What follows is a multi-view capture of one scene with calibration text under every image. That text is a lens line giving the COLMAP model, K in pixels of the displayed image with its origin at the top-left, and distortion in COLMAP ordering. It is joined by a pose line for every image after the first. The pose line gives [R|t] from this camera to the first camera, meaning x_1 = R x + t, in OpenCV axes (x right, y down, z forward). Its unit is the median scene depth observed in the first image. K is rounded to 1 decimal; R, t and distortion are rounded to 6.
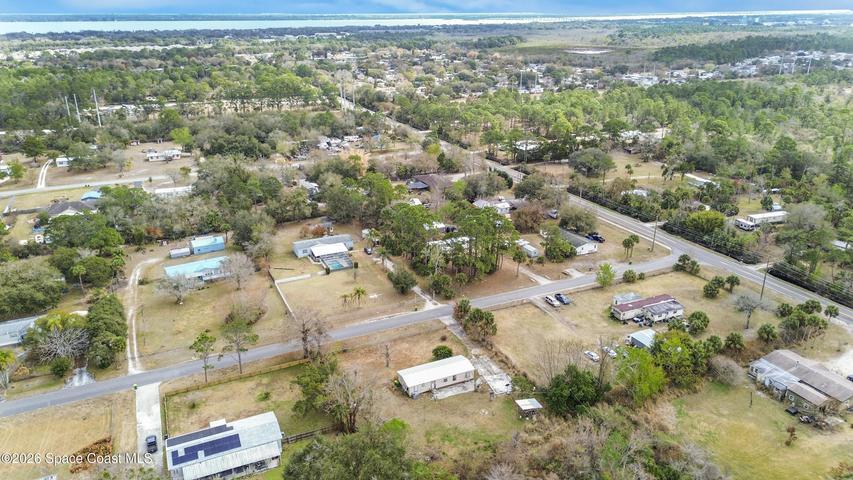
lens RADIAL K [[605.0, 0, 432.2], [0, 605.0, 236.3], [0, 0, 1]] dist [0.085505, -0.104327]
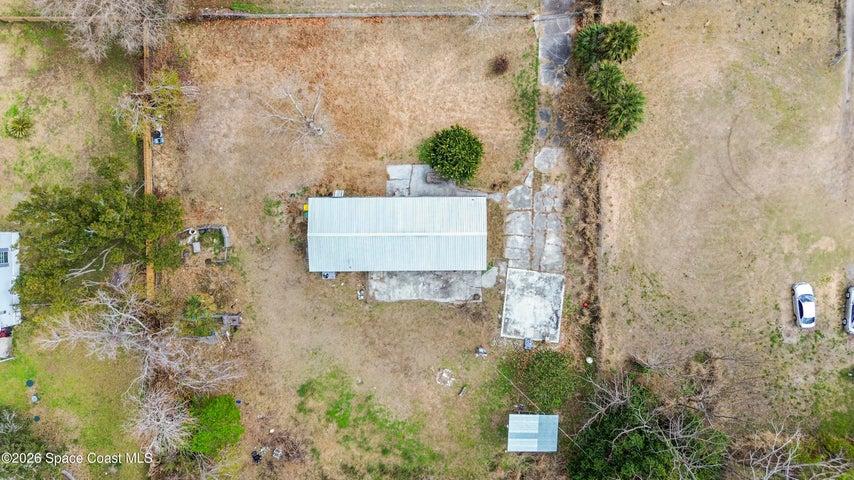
lens RADIAL K [[605.7, 0, 432.7], [0, 605.7, 236.3], [0, 0, 1]] dist [0.085505, -0.104327]
pose [[0.907693, 0.419614, 0.004112, 0.022277], [-0.142231, 0.298421, 0.943777, -0.139927], [0.394795, -0.857245, 0.330557, 0.727284]]
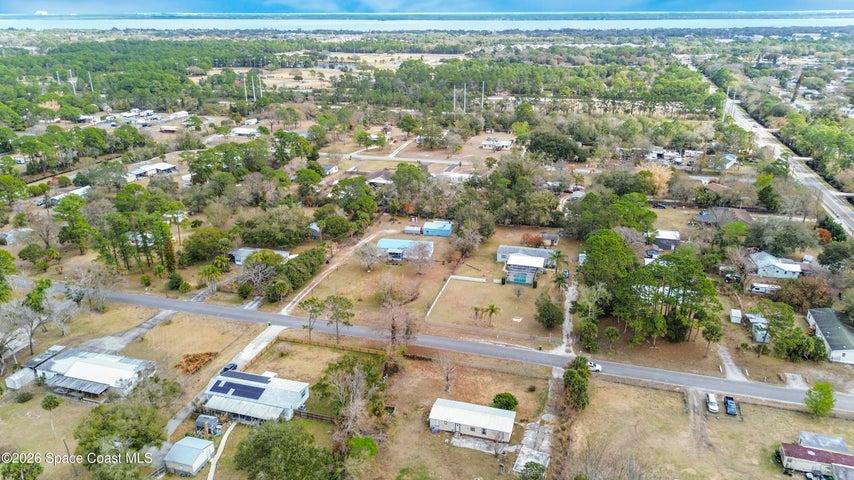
lens RADIAL K [[605.7, 0, 432.7], [0, 605.7, 236.3], [0, 0, 1]] dist [0.085505, -0.104327]
pose [[0.750215, 0.228742, -0.620366, 0.379460], [-0.227995, 0.970202, 0.082016, -0.076479], [0.620641, 0.079911, 0.780012, 0.206879]]
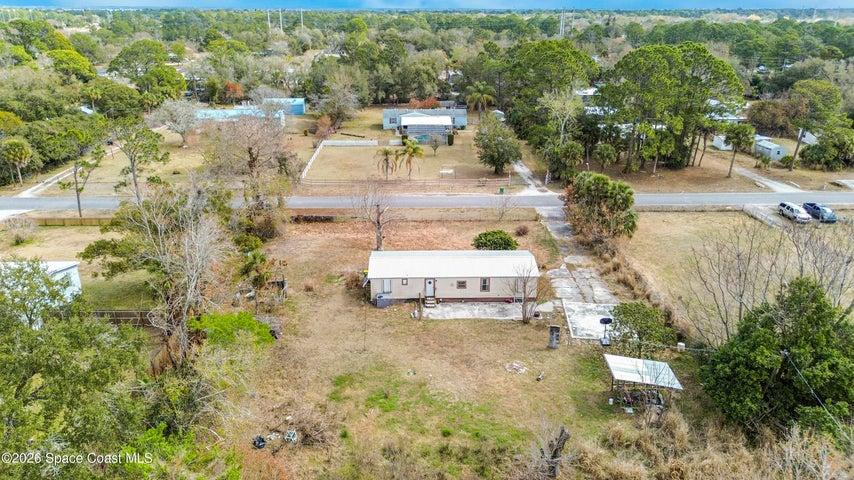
lens RADIAL K [[605.7, 0, 432.7], [0, 605.7, 236.3], [0, 0, 1]] dist [0.085505, -0.104327]
pose [[0.917271, 0.141993, -0.372091, 0.129116], [-0.141262, 0.989536, 0.029380, 0.158671], [0.372370, 0.025612, 0.927731, 0.487239]]
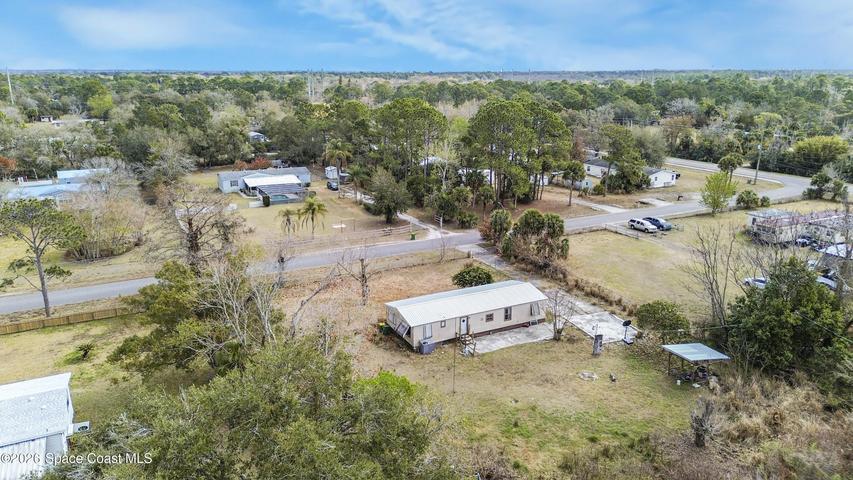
lens RADIAL K [[605.0, 0, 432.2], [0, 605.0, 236.3], [0, 0, 1]] dist [0.085505, -0.104327]
pose [[0.999155, -0.009663, 0.039953, -0.032543], [0.013184, 0.995960, -0.088826, 0.176992], [-0.038934, 0.089278, 0.995246, 0.440528]]
